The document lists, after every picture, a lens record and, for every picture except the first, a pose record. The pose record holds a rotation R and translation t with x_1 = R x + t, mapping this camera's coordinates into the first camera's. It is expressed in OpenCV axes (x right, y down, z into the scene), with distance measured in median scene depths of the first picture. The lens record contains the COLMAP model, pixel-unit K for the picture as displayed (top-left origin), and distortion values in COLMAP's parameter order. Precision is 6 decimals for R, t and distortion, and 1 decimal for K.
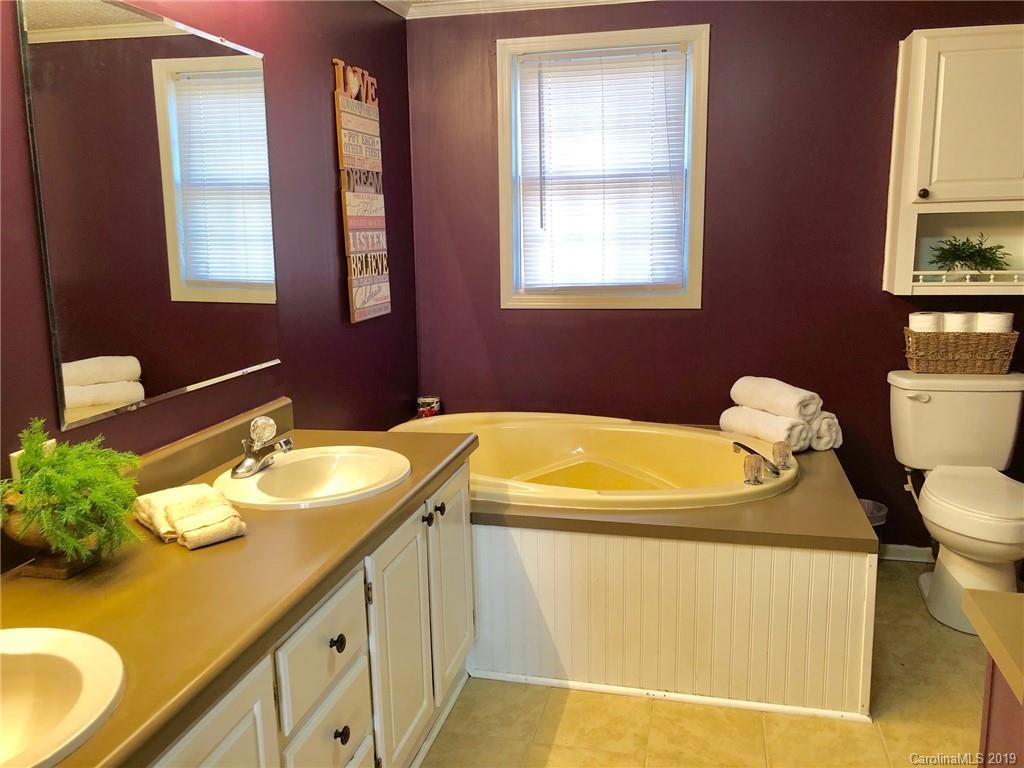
lens RADIAL K [[836.9, 0, 511.5], [0, 836.9, 381.8], [0, 0, 1]] dist [0.052394, -0.070447]
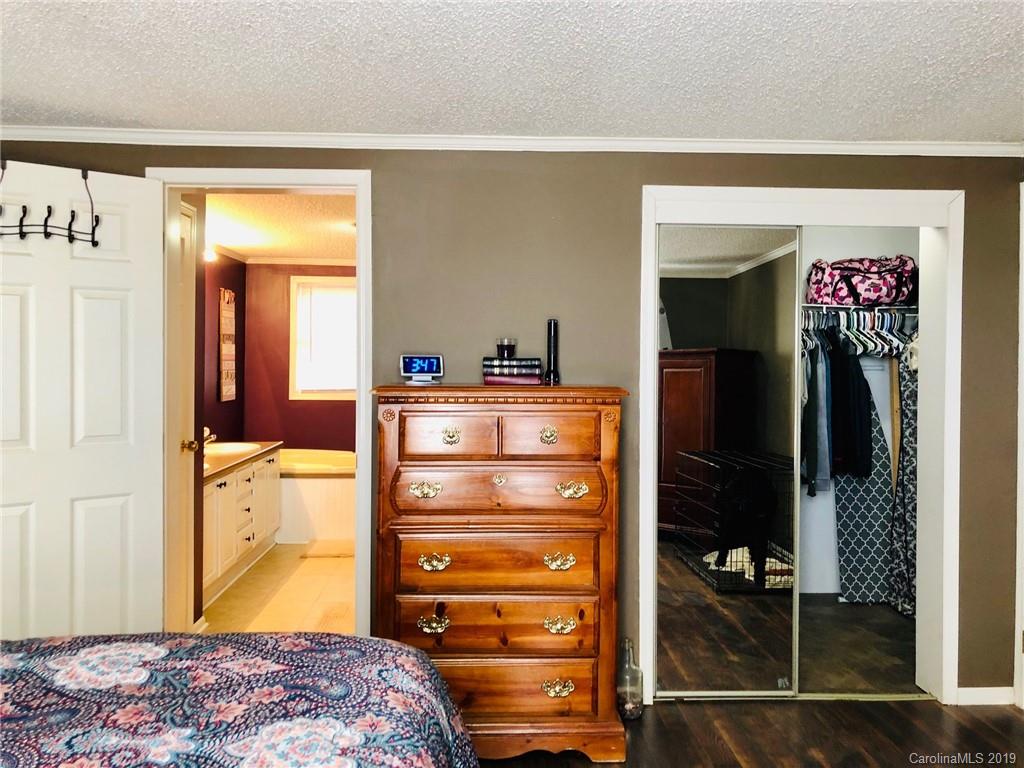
lens RADIAL K [[836.9, 0, 510.8], [0, 836.9, 382.2], [0, 0, 1]] dist [0.052394, -0.070447]
pose [[0.963089, 0.022380, 0.268250, -0.050564], [0.022477, 0.986372, -0.162990, 0.244702], [-0.268242, 0.163003, 0.949461, -1.246983]]
